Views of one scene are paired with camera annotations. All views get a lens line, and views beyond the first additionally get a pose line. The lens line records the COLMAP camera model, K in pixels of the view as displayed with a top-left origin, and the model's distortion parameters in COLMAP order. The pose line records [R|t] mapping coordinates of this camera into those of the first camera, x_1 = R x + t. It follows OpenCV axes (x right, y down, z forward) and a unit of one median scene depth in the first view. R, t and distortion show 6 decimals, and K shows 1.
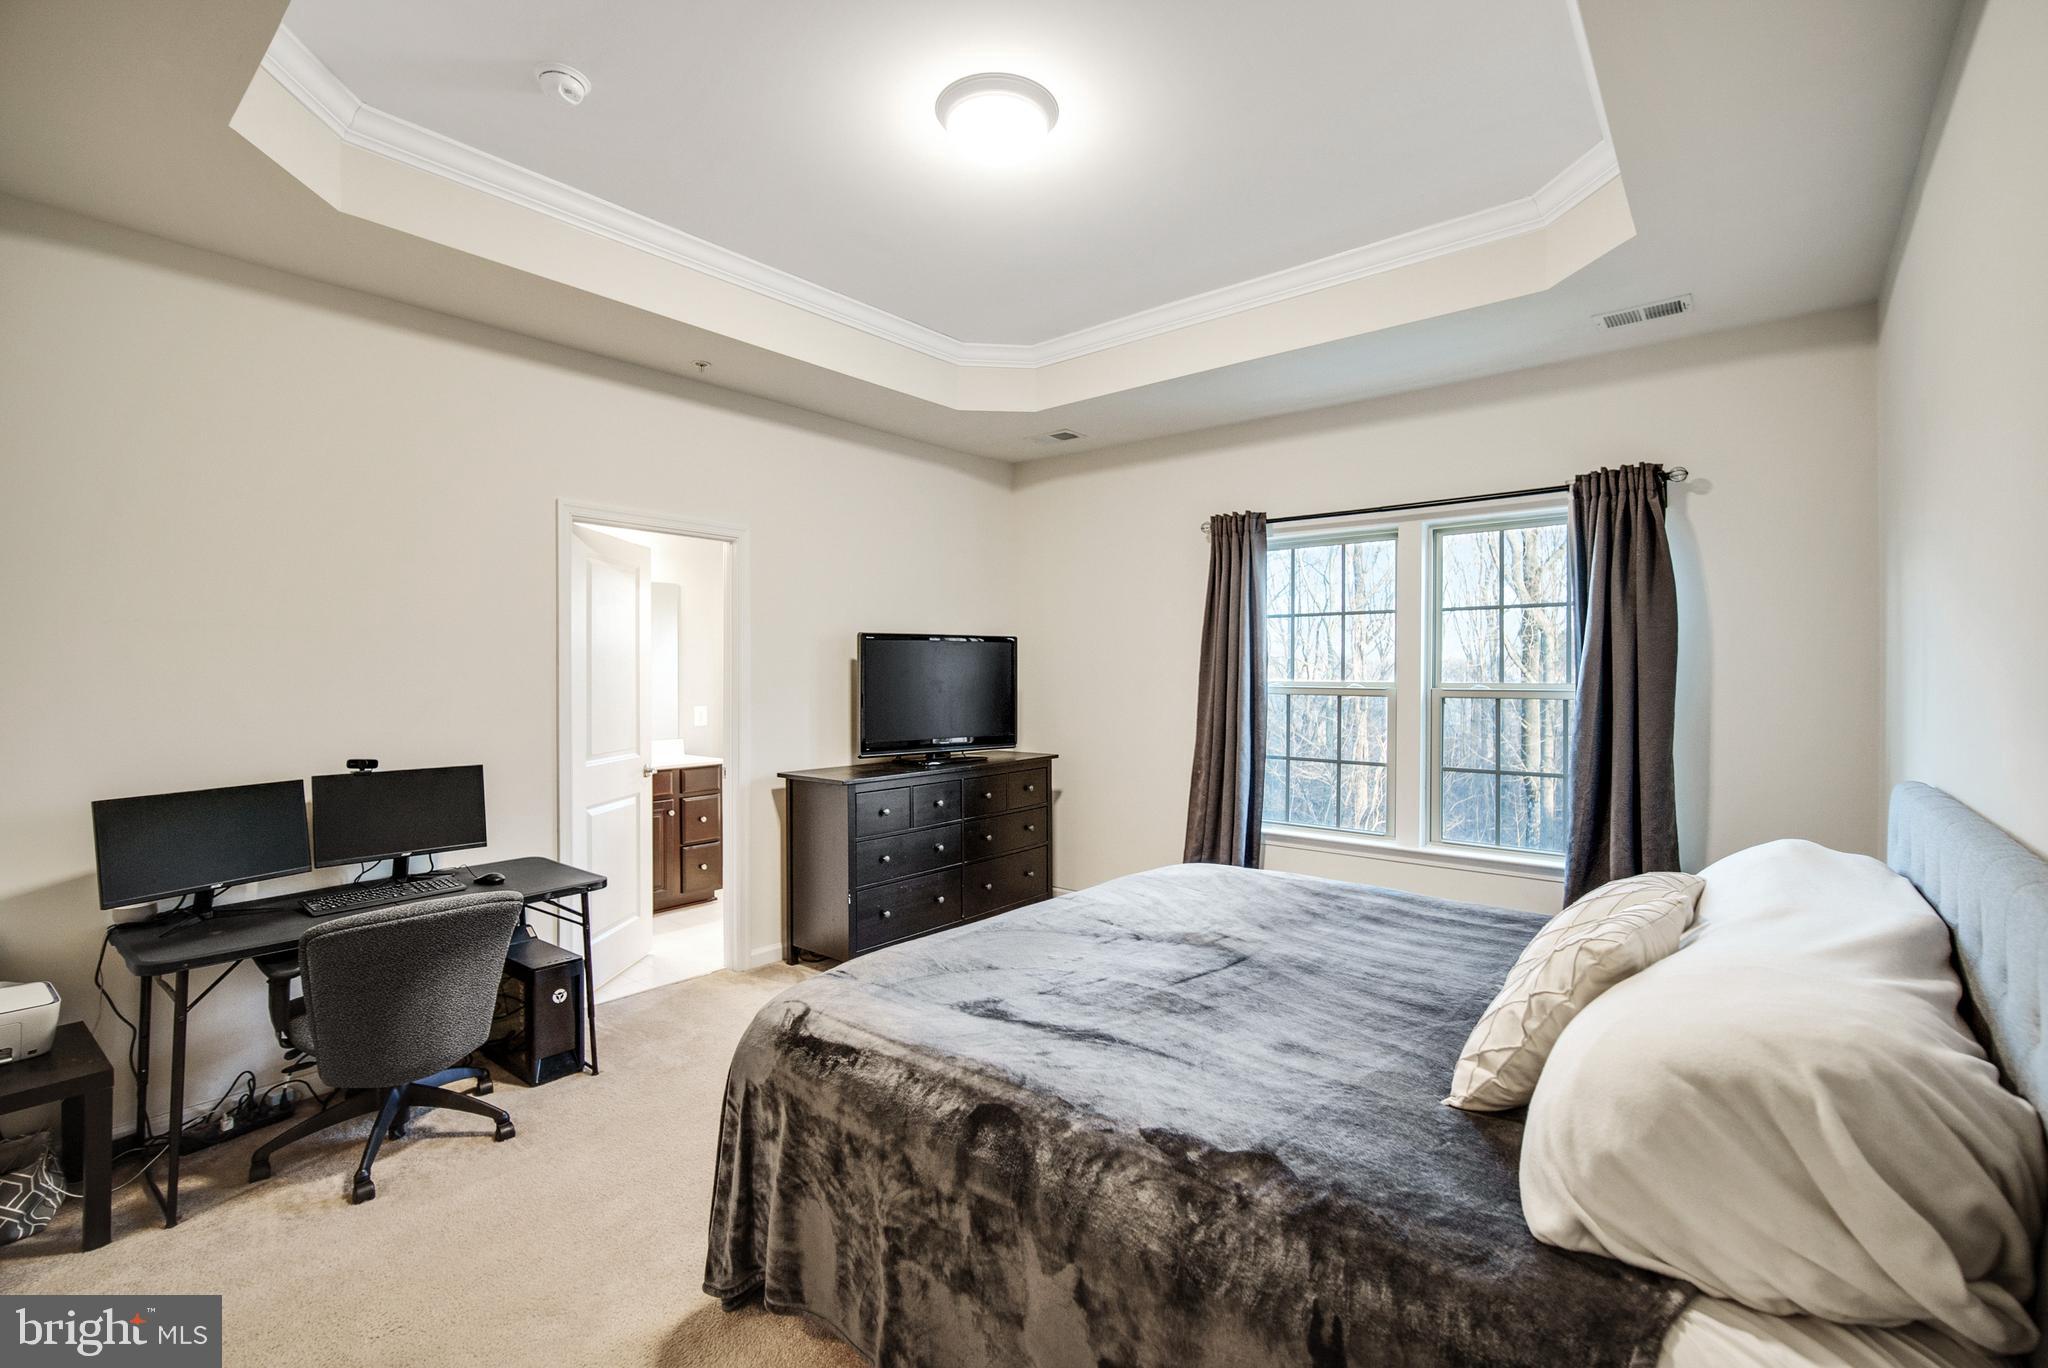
lens RADIAL K [[909.1, 0, 1033.4], [0, 909.1, 682.7], [0, 0, 1]] dist [-0.001137, -0.000020]
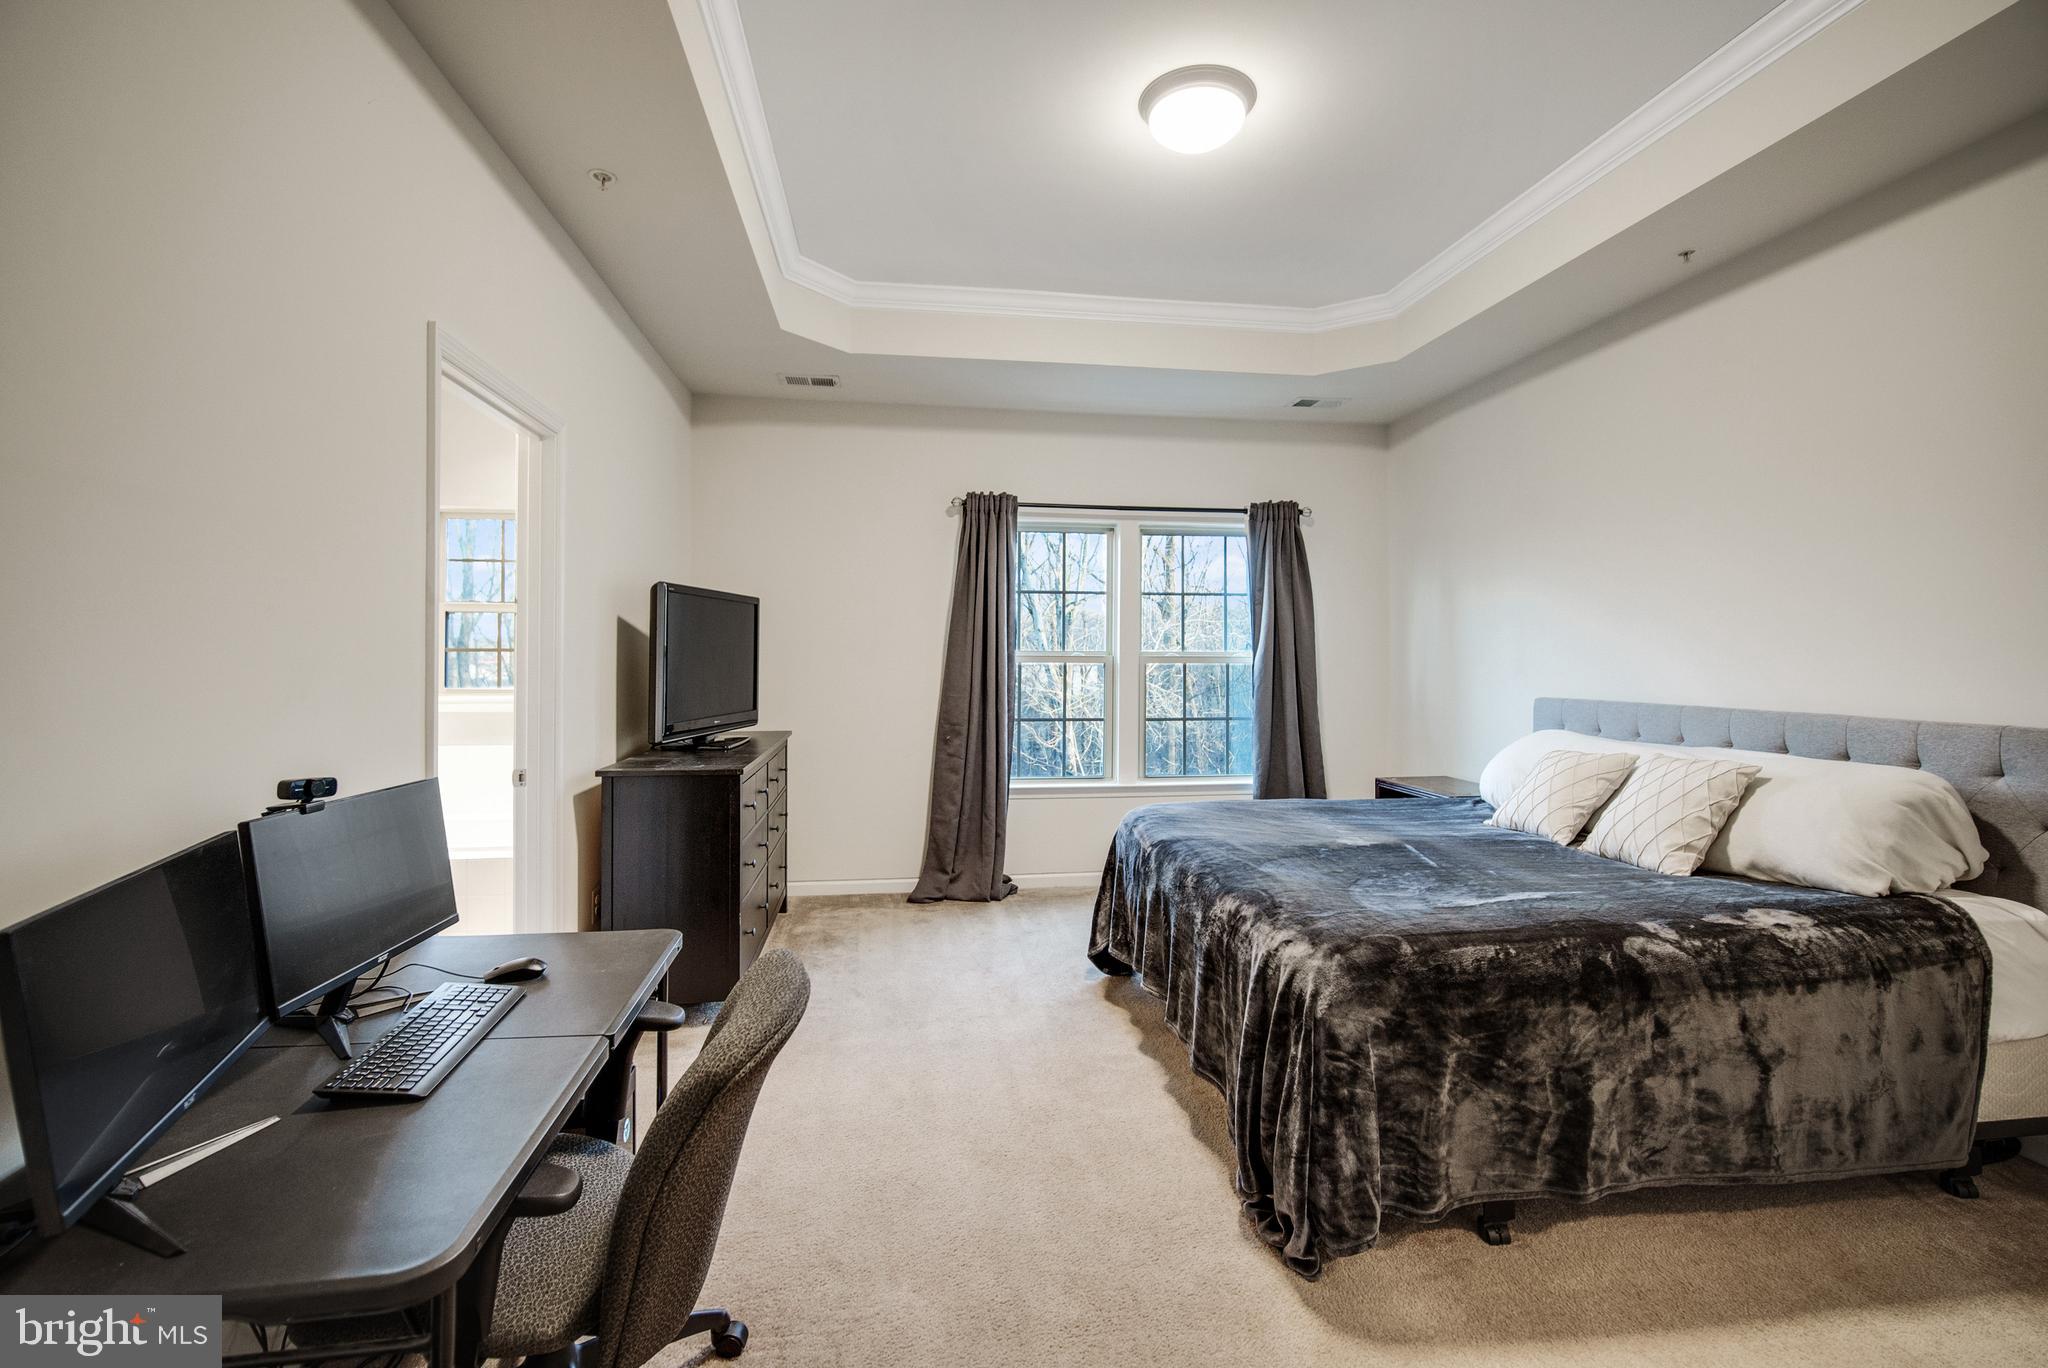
lens RADIAL K [[909.1, 0, 1030.9], [0, 909.1, 664.2], [0, 0, 1]] dist [-0.001137, -0.000020]
pose [[0.668067, -0.004086, 0.744090, -0.627591], [0.007228, 0.999973, -0.000998, 0.018979], [-0.744066, 0.006045, 0.668078, 0.288377]]
